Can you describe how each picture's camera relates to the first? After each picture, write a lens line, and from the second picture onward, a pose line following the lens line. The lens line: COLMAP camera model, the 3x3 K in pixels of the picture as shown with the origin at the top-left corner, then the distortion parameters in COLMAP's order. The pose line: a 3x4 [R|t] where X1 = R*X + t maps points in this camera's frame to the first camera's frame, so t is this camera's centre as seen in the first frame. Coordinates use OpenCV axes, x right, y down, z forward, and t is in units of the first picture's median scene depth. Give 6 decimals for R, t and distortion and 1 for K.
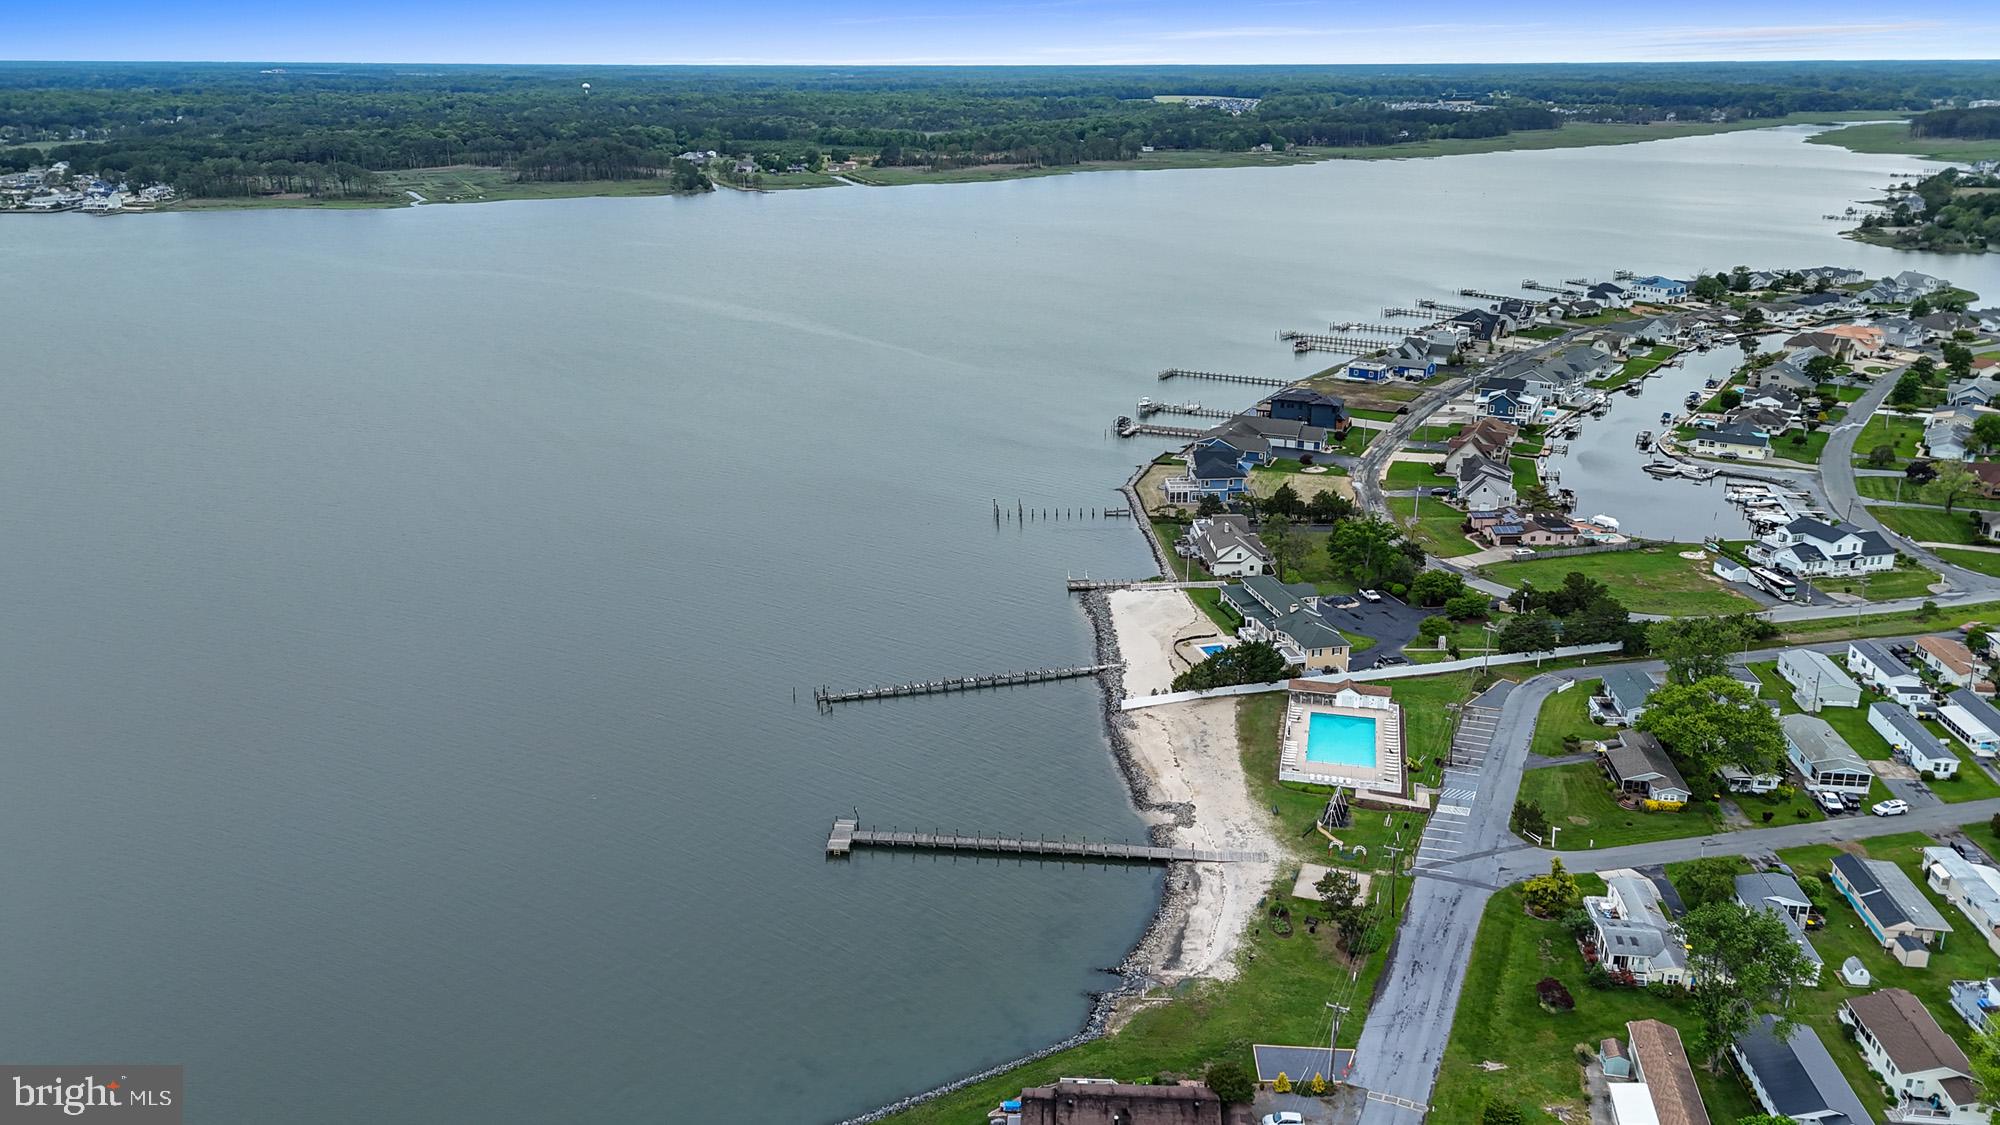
lens RADIAL K [[1553.3, 0, 1000.0], [0, 1553.3, 562.5], [0, 0, 1]] dist [0.052059, -0.004820]
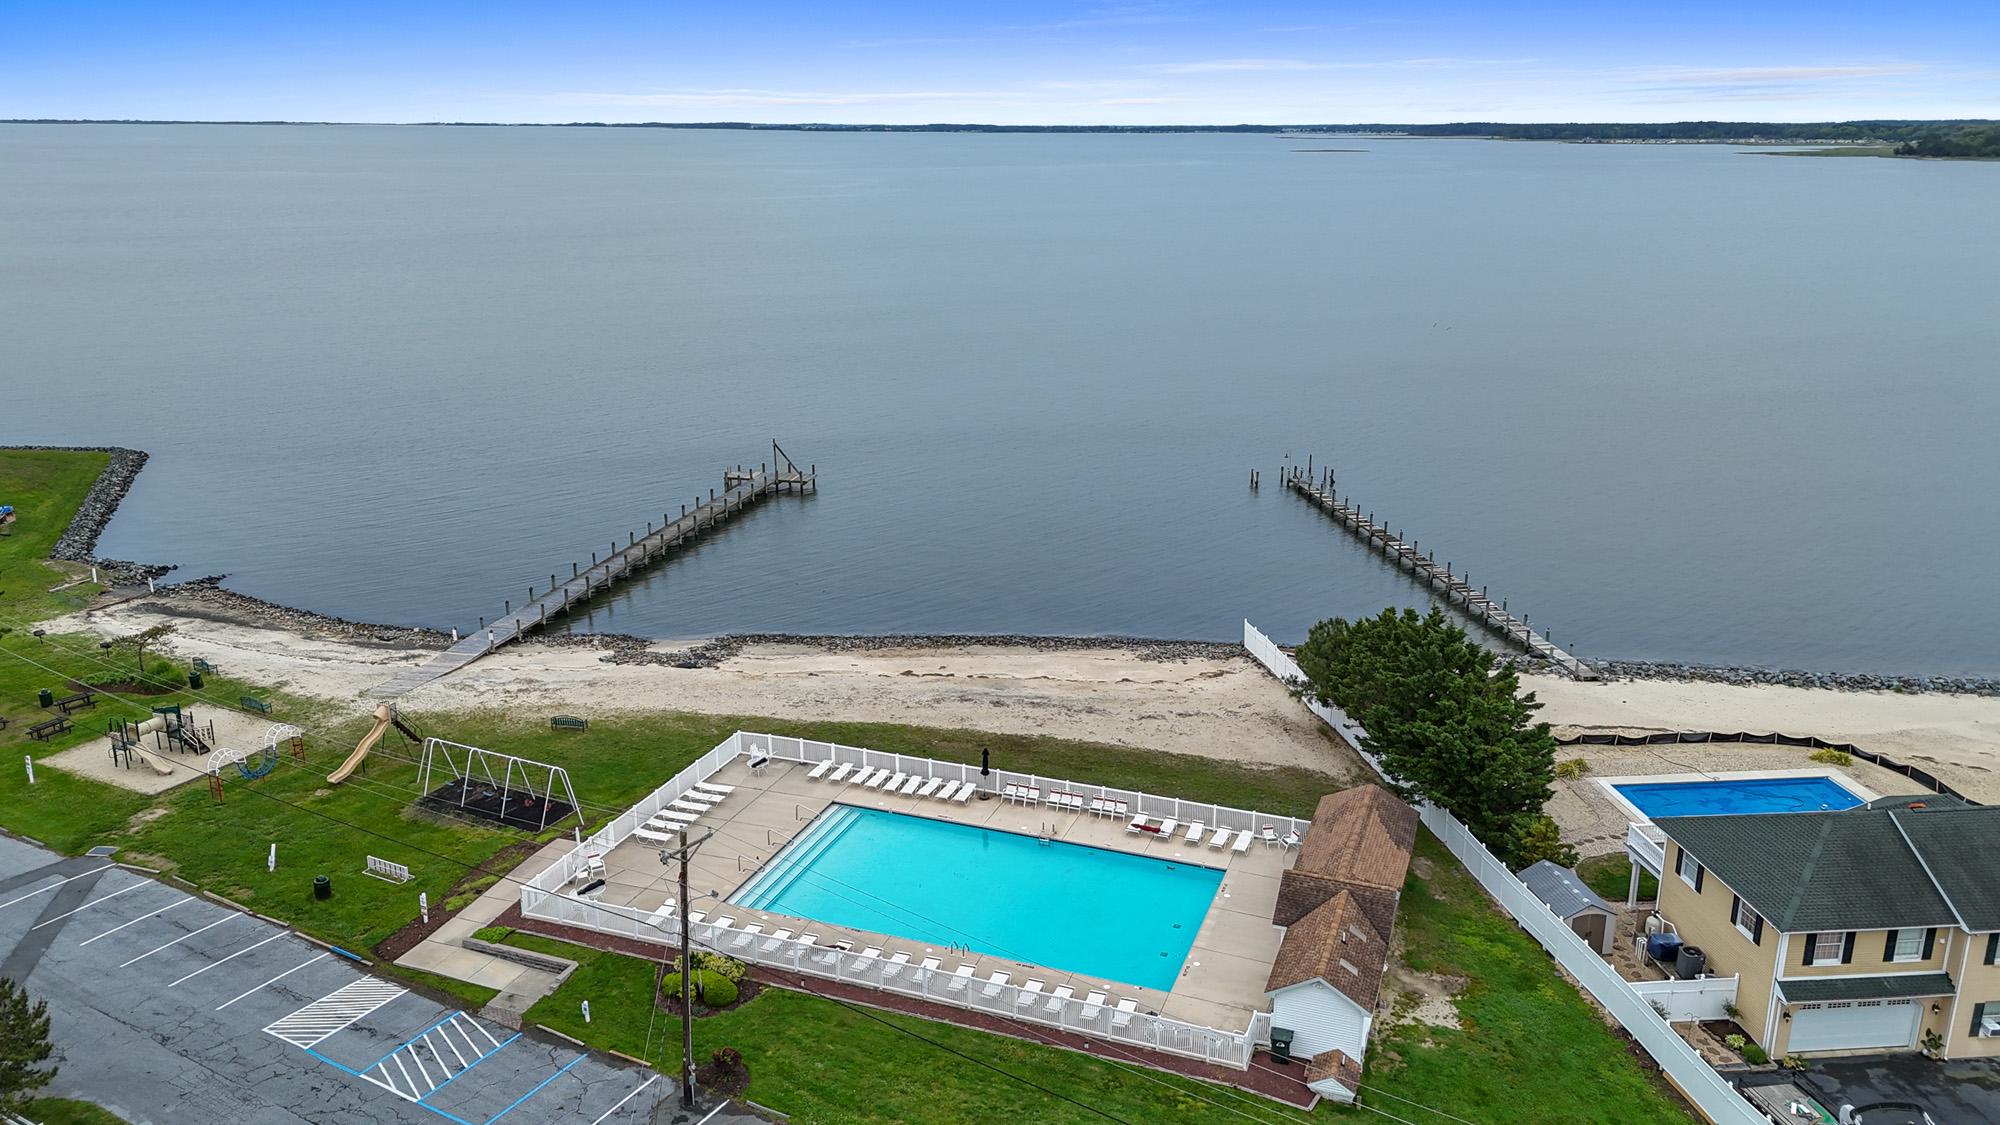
lens RADIAL K [[1470.2, 0, 1000.0], [0, 1470.2, 562.5], [0, 0, 1]] dist [0.045713, -0.010062]
pose [[-0.120302, 0.274881, -0.953922, 0.493868], [-0.330240, 0.895095, 0.299577, -0.015663], [0.936199, 0.351063, -0.016905, 1.092065]]
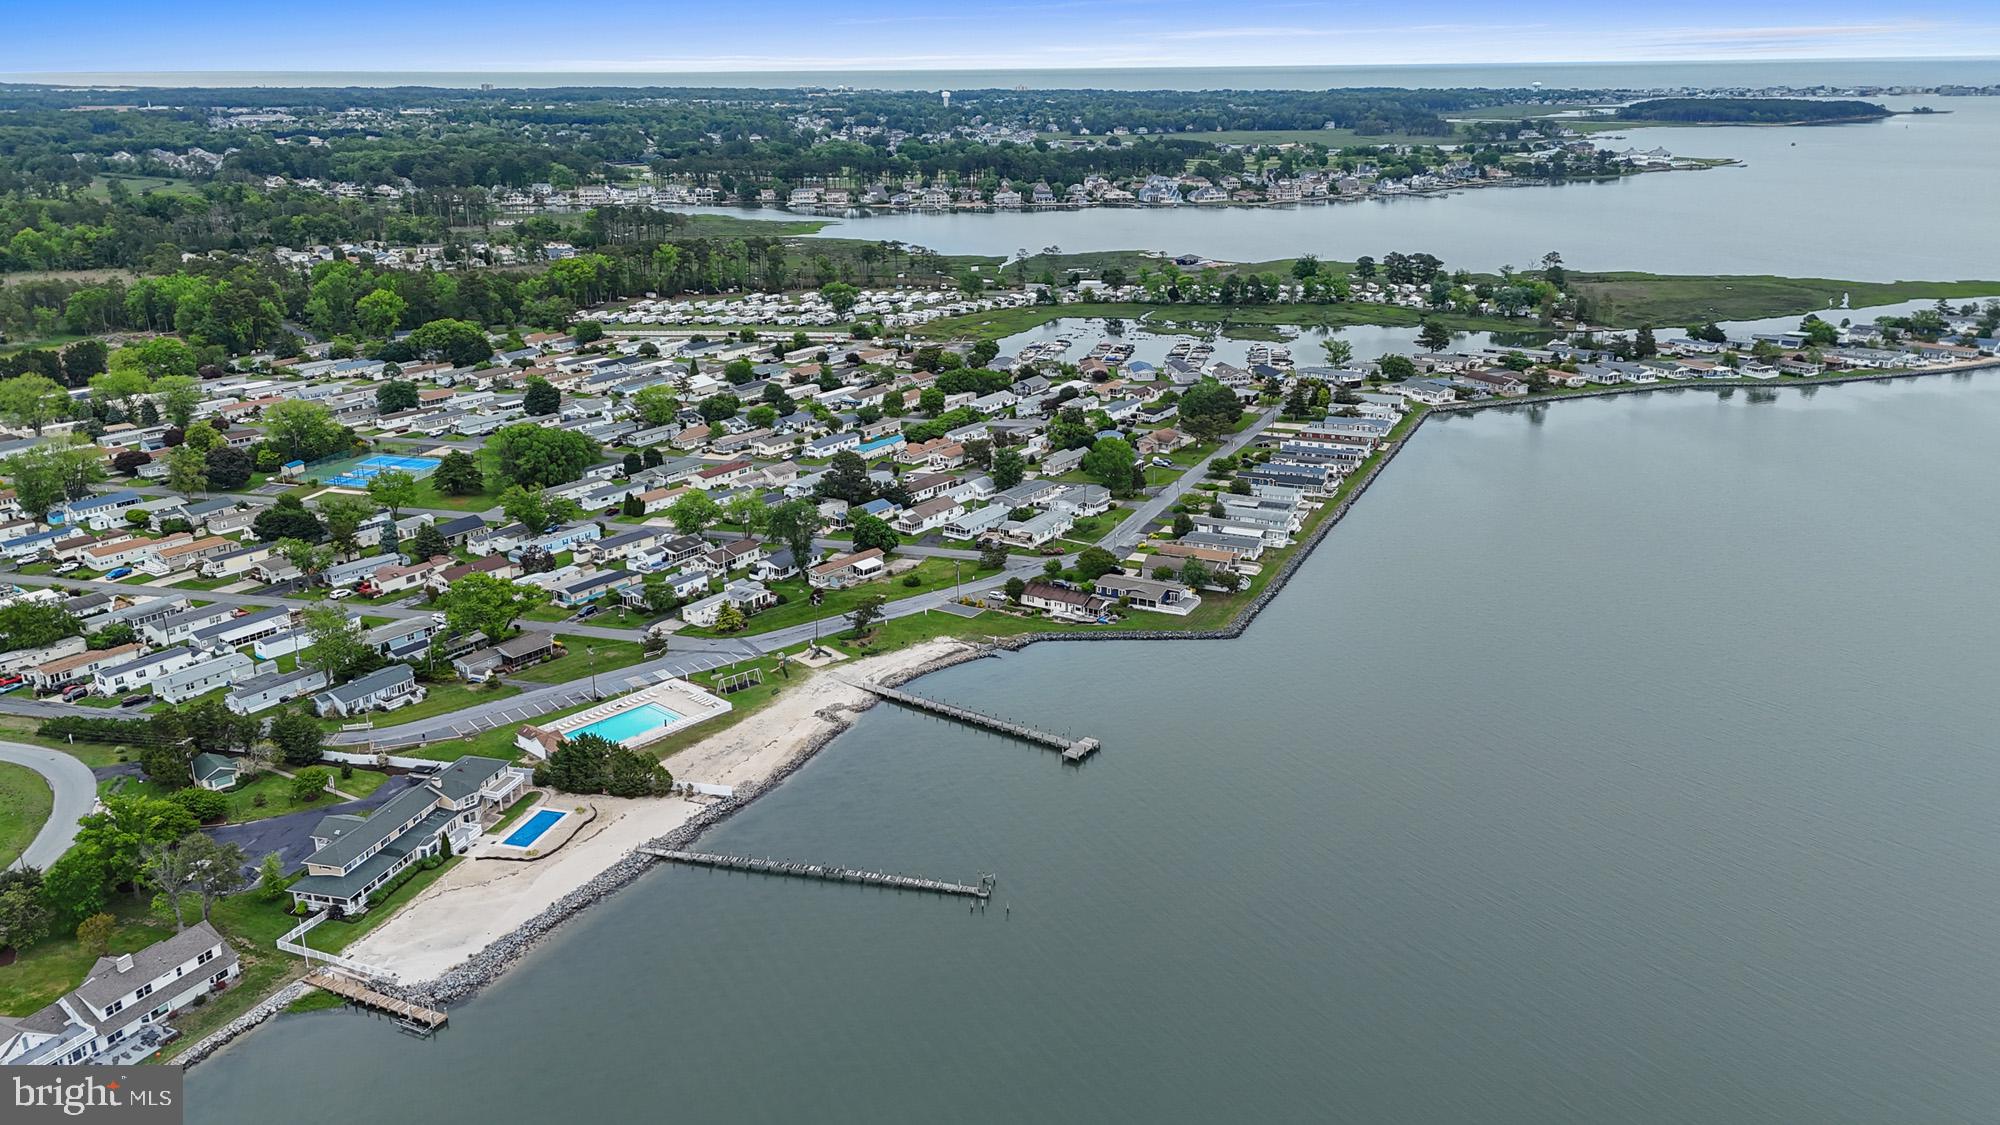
lens RADIAL K [[1470.2, 0, 1000.0], [0, 1470.2, 562.5], [0, 0, 1]] dist [0.045713, -0.010062]
pose [[-0.866976, -0.154098, 0.473926, -0.562452], [0.166213, 0.807125, 0.566501, -0.604695], [-0.469814, 0.569915, -0.674145, 1.693805]]
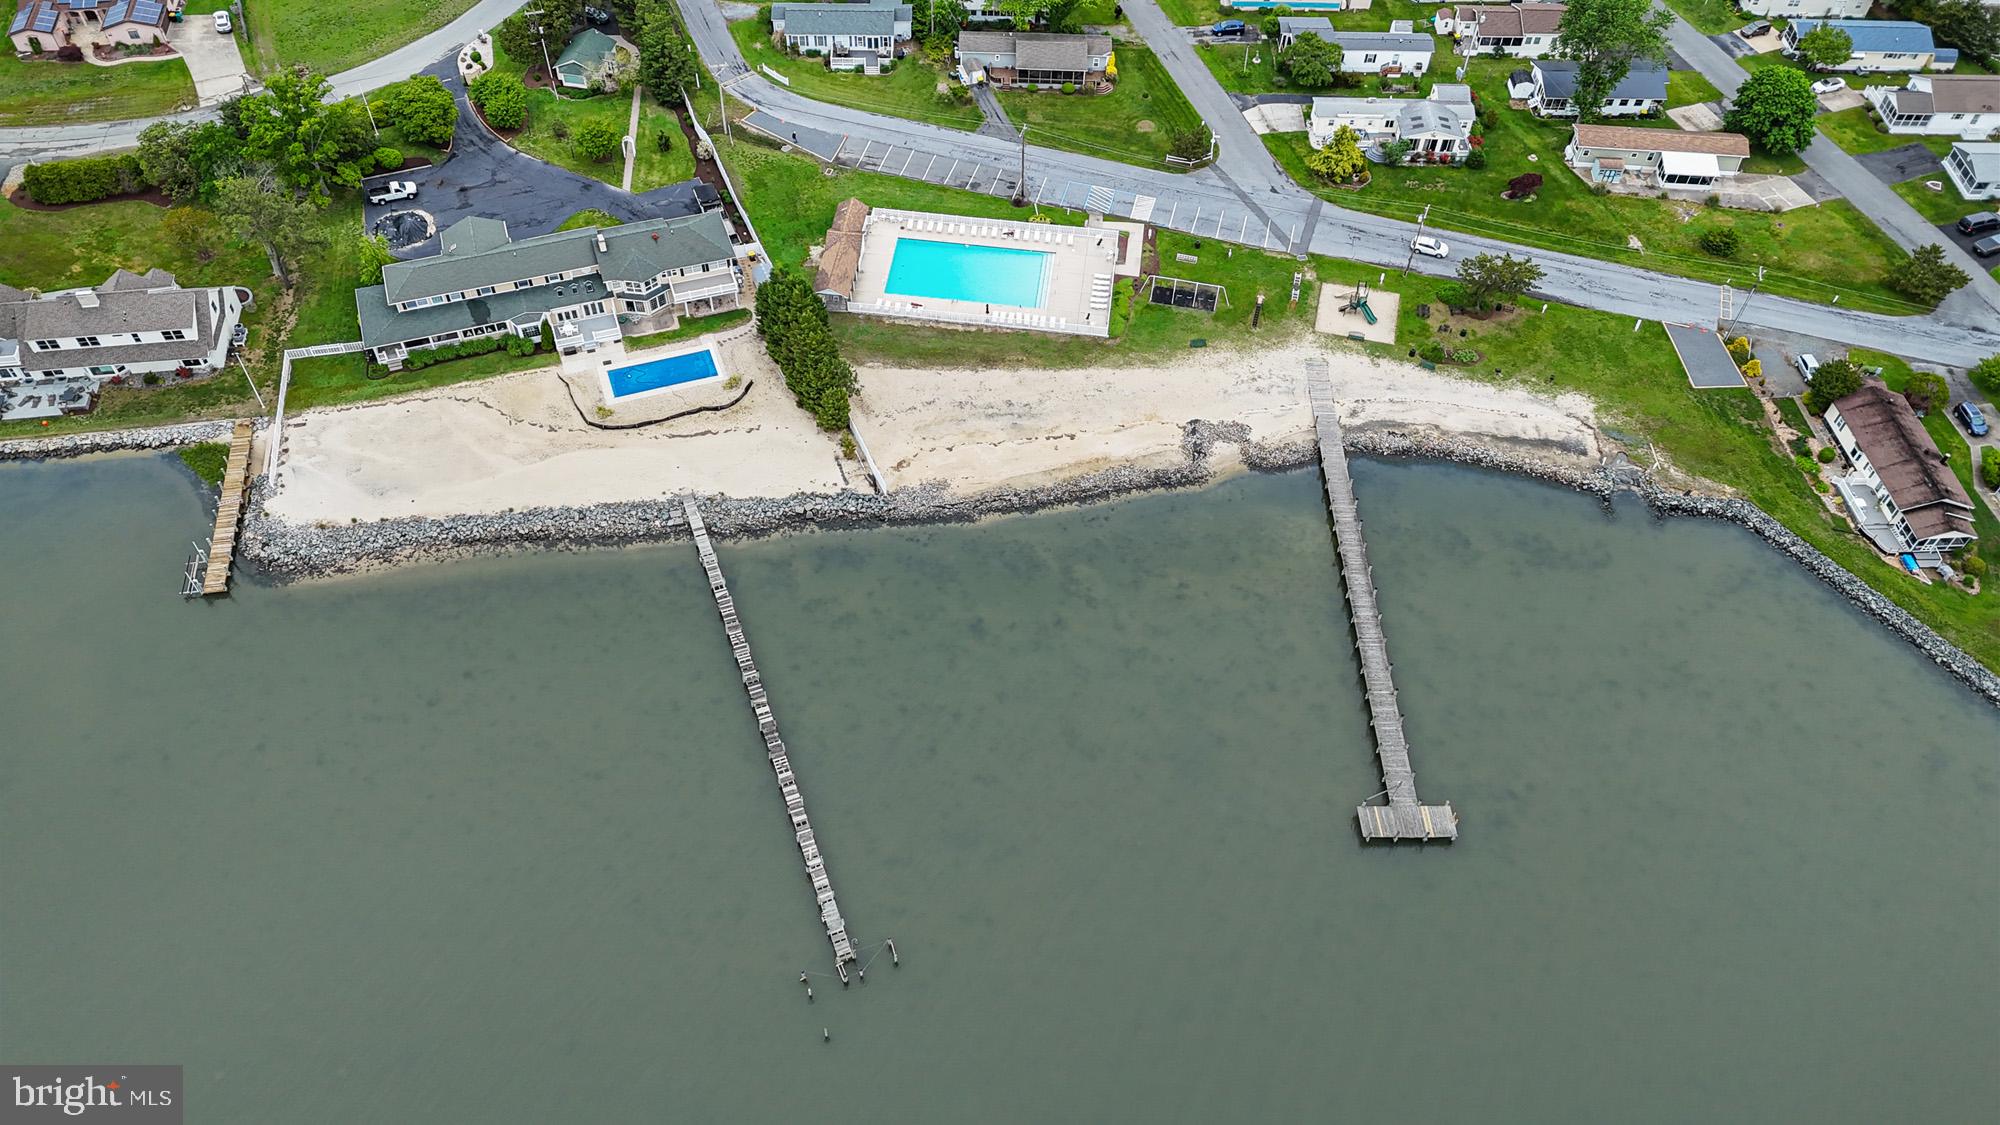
lens RADIAL K [[1470.2, 0, 1000.0], [0, 1470.2, 562.5], [0, 0, 1]] dist [0.045713, -0.010062]
pose [[-0.112509, -0.769886, 0.628185, -0.363127], [0.292586, 0.578502, 0.761399, -0.371447], [-0.949597, 0.269463, 0.160171, 1.009558]]
